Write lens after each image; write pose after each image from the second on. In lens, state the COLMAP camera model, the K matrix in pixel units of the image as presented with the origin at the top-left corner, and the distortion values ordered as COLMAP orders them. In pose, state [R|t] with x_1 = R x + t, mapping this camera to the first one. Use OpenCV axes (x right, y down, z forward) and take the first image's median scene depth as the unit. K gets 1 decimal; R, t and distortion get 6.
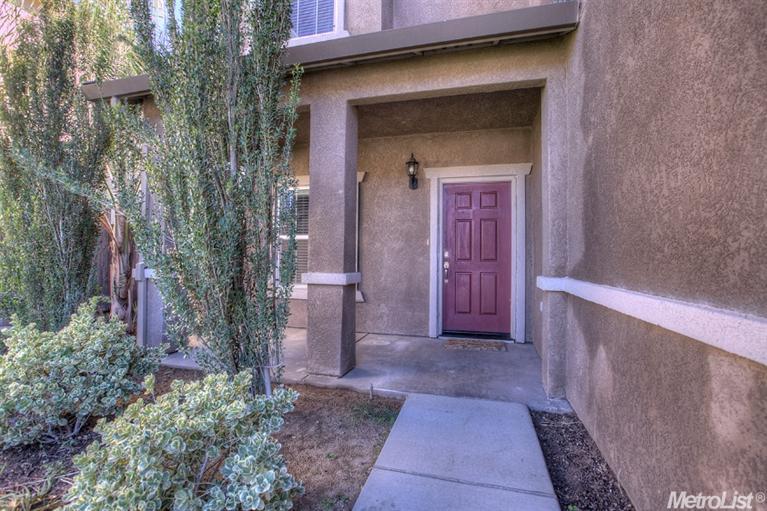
lens RADIAL K [[354.4, 0, 385.0], [0, 354.4, 254.1], [0, 0, 1]] dist [-0.026573, 0.006612]
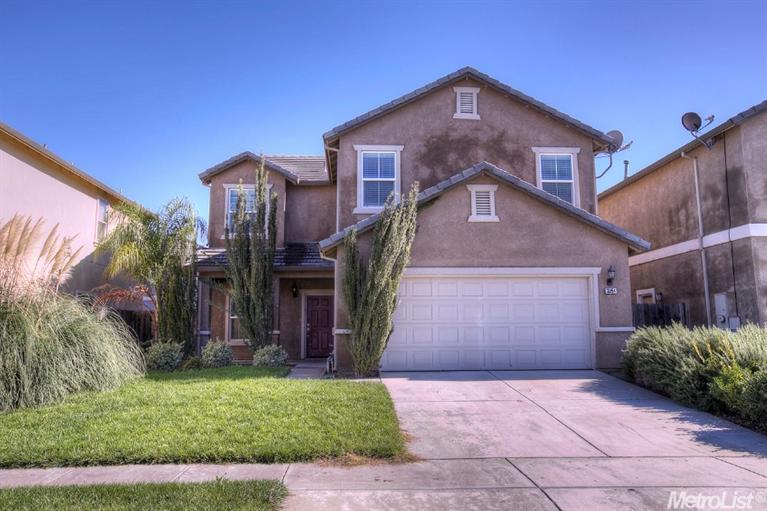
lens RADIAL K [[580.3, 0, 383.2], [0, 580.3, 254.2], [0, 0, 1]] dist [0.013744, 0.023421]
pose [[0.951198, 0.025777, 0.307504, -0.587751], [0.011434, 0.992877, -0.118597, -0.000054], [-0.308371, 0.116325, 0.944127, -3.046690]]
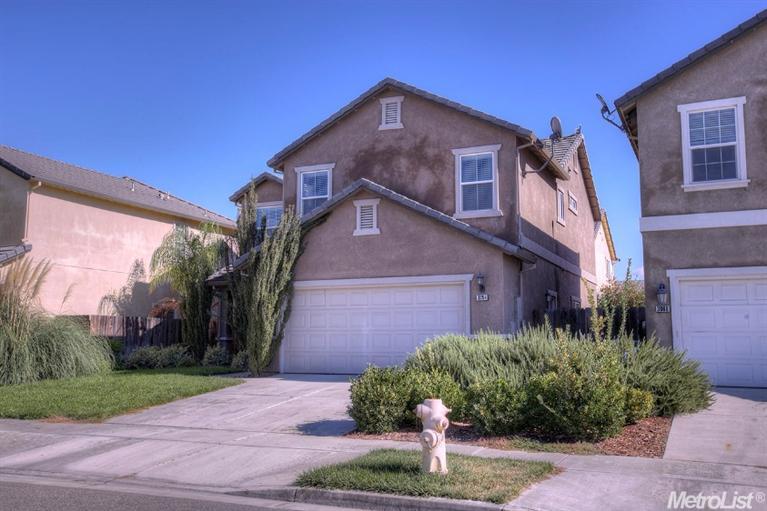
lens RADIAL K [[731.4, 0, 376.9], [0, 731.4, 257.3], [0, 0, 1]] dist [0.051832, 0.000000]
pose [[0.985050, -0.030435, -0.169558, 1.471725], [0.013694, 0.994989, -0.099040, 0.002440], [0.171723, 0.095237, 0.980531, -4.248488]]
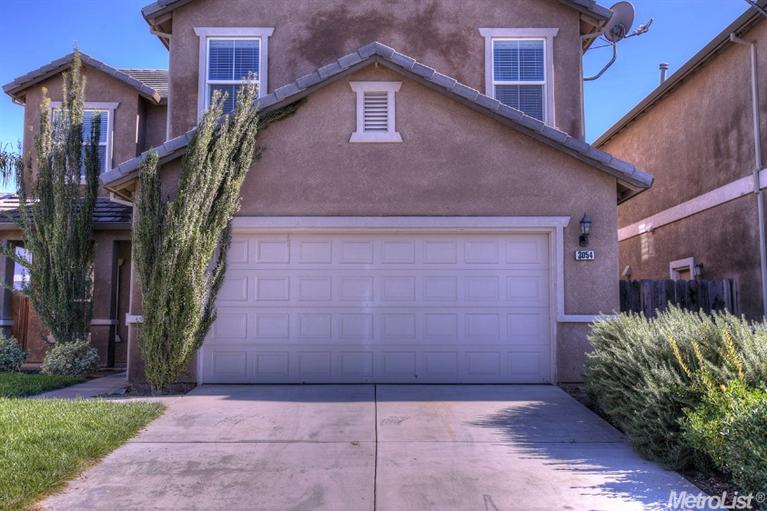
lens RADIAL K [[731.4, 0, 378.5], [0, 731.4, 251.9], [0, 0, 1]] dist [0.051832, 0.000000]
pose [[0.966495, 0.017479, 0.256091, 0.212933], [0.005243, 0.996126, -0.087777, 0.031271], [-0.256633, 0.086179, 0.962659, -2.613549]]
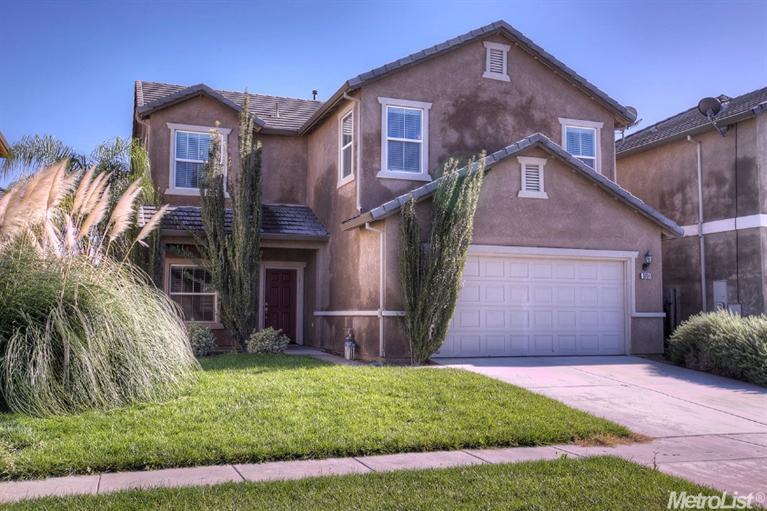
lens RADIAL K [[731.4, 0, 384.2], [0, 731.4, 255.2], [0, 0, 1]] dist [0.051832, 0.000000]
pose [[0.815250, 0.041631, 0.577611, -1.730286], [-0.005516, 0.997926, -0.064140, -0.011987], [-0.579083, 0.049104, 0.813789, -2.837559]]
